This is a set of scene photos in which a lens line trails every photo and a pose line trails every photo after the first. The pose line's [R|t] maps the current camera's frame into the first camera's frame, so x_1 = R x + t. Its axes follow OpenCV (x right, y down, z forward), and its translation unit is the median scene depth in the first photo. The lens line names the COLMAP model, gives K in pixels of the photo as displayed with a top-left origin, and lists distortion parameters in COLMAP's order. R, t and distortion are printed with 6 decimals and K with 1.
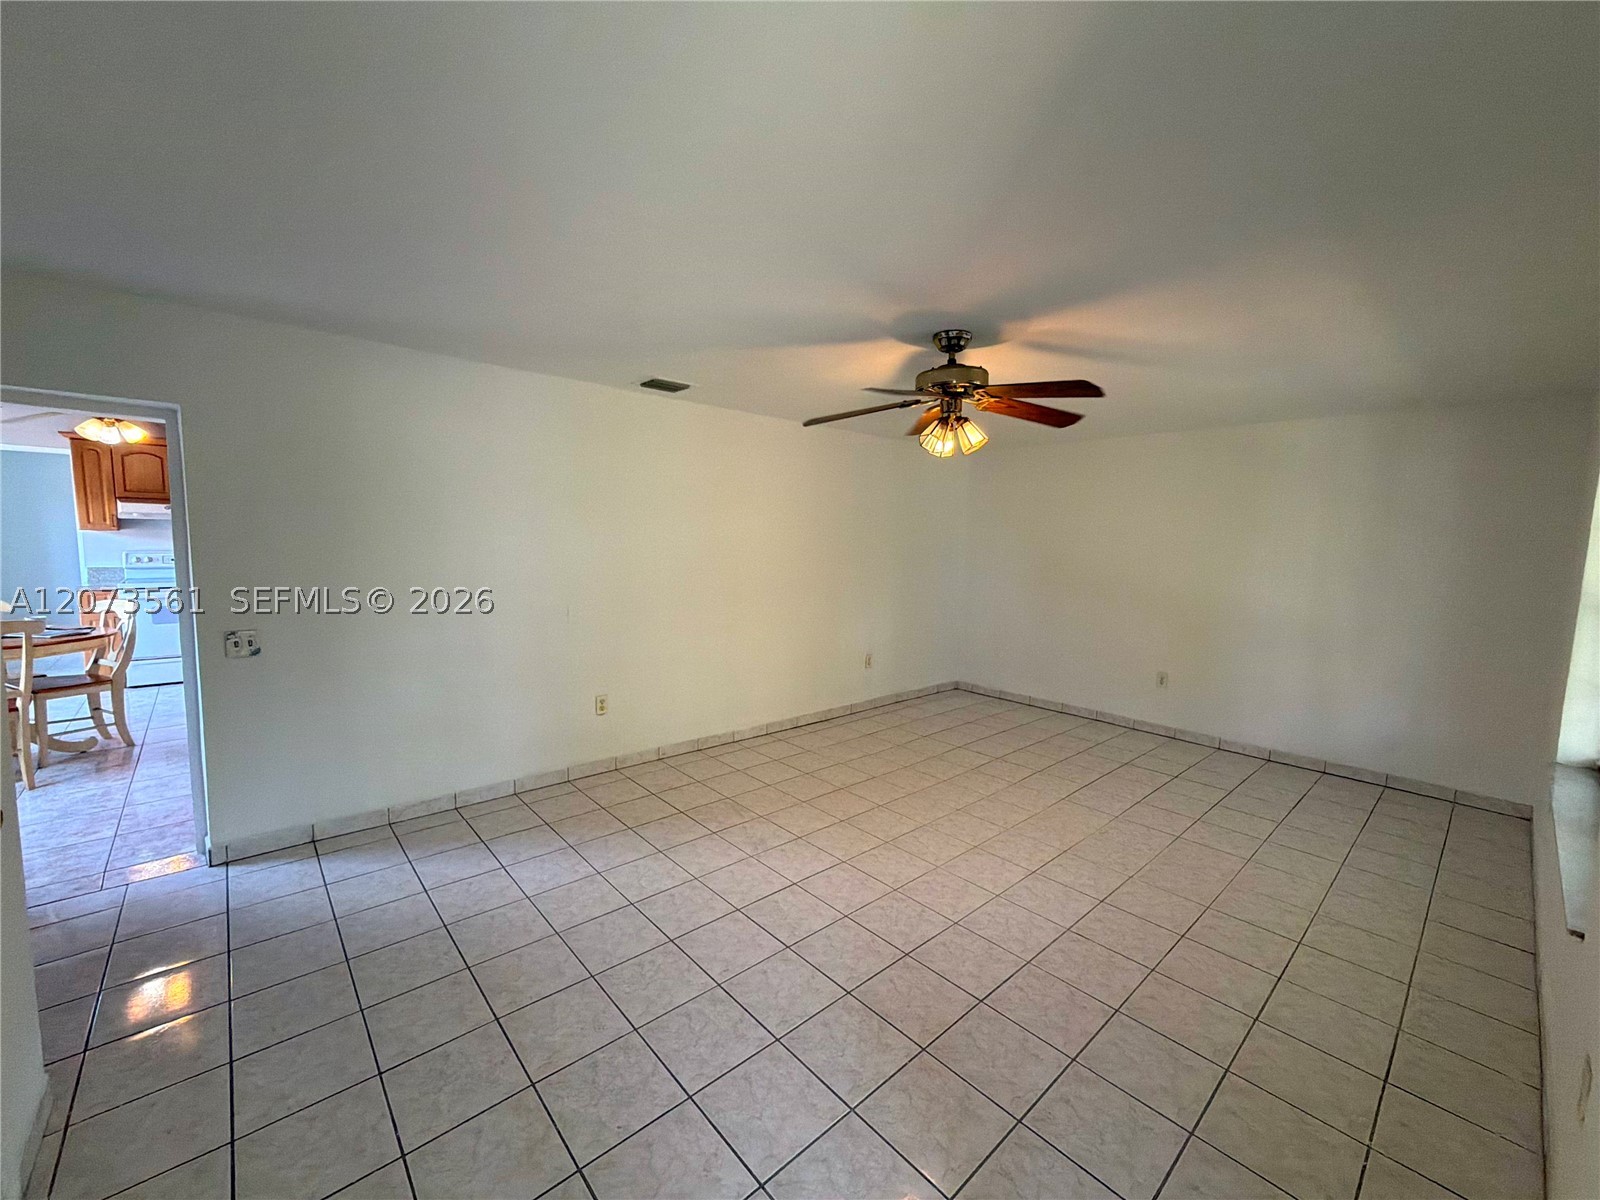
lens RADIAL K [[640.5, 0, 792.4], [0, 640.5, 601.0], [0, 0, 1]] dist [-0.000262, 0.000234]
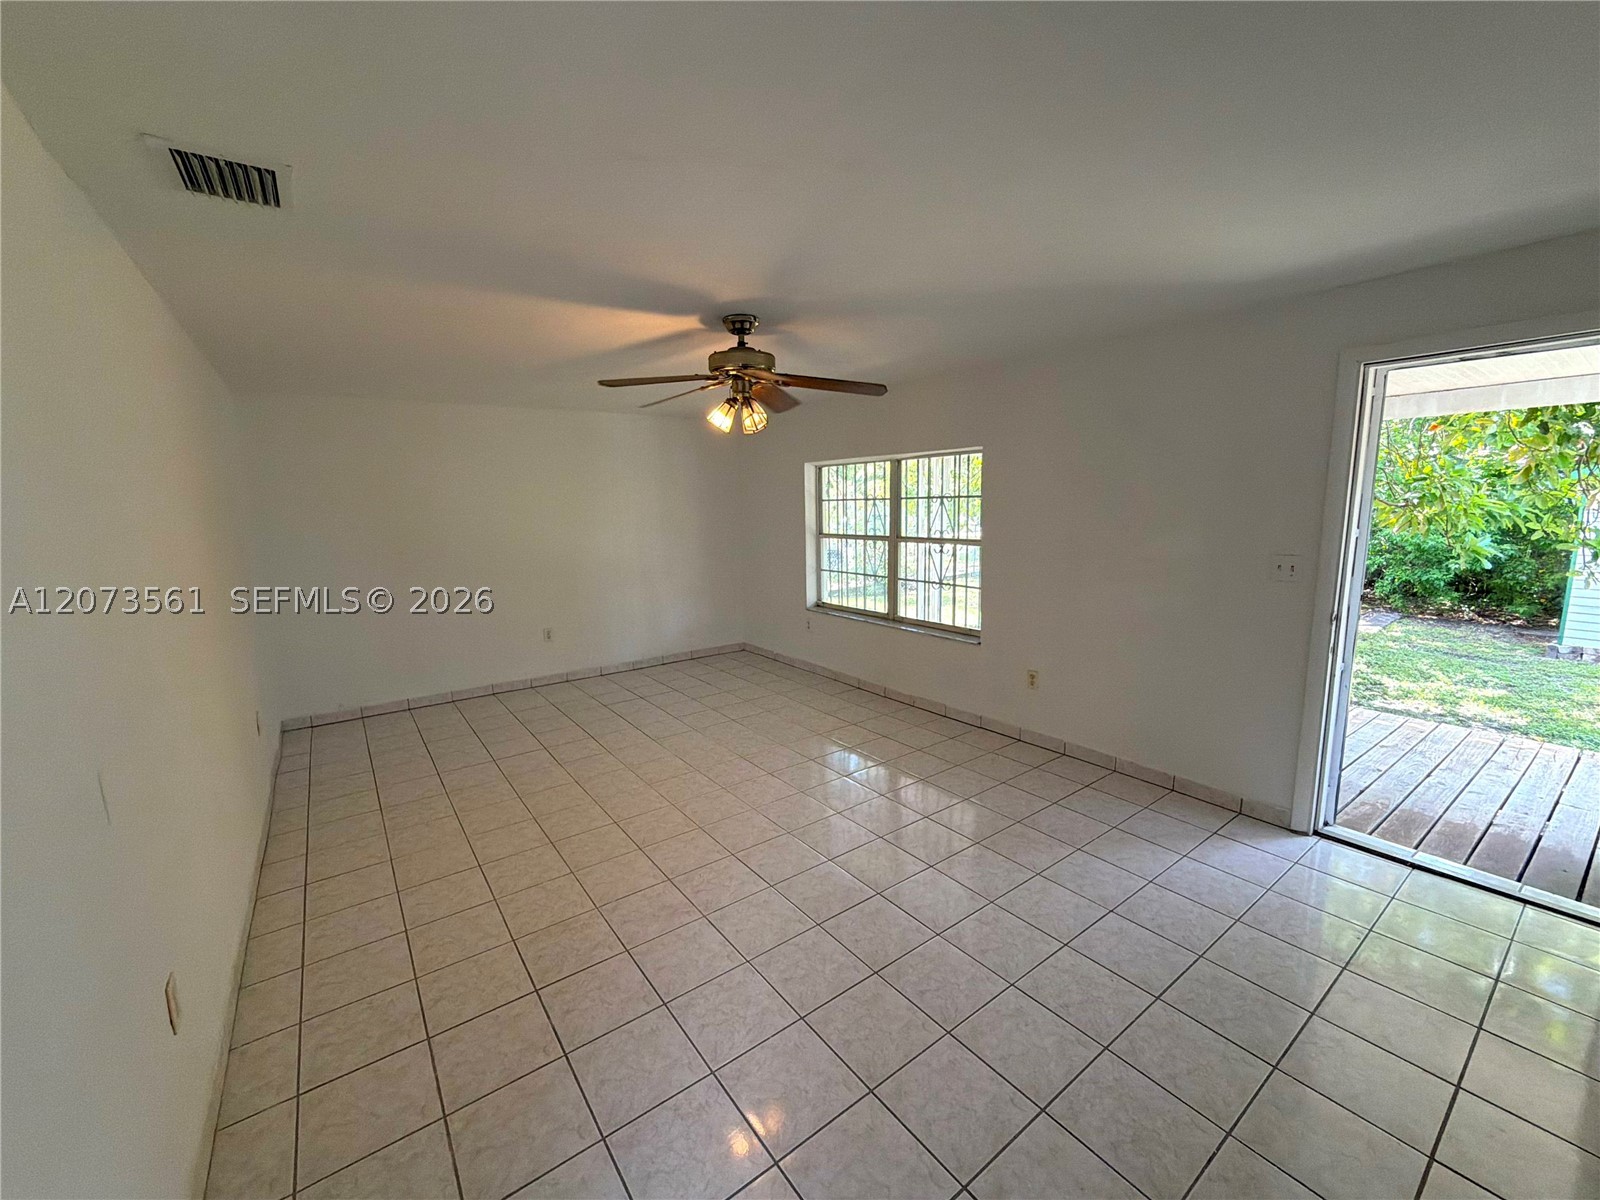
lens RADIAL K [[640.5, 0, 794.5], [0, 640.5, 601.0], [0, 0, 1]] dist [-0.000262, 0.000234]
pose [[0.087492, -0.178768, 0.979993, -0.736074], [0.122356, 0.978245, 0.167526, -0.107469], [-0.988622, 0.105251, 0.107462, 0.720096]]
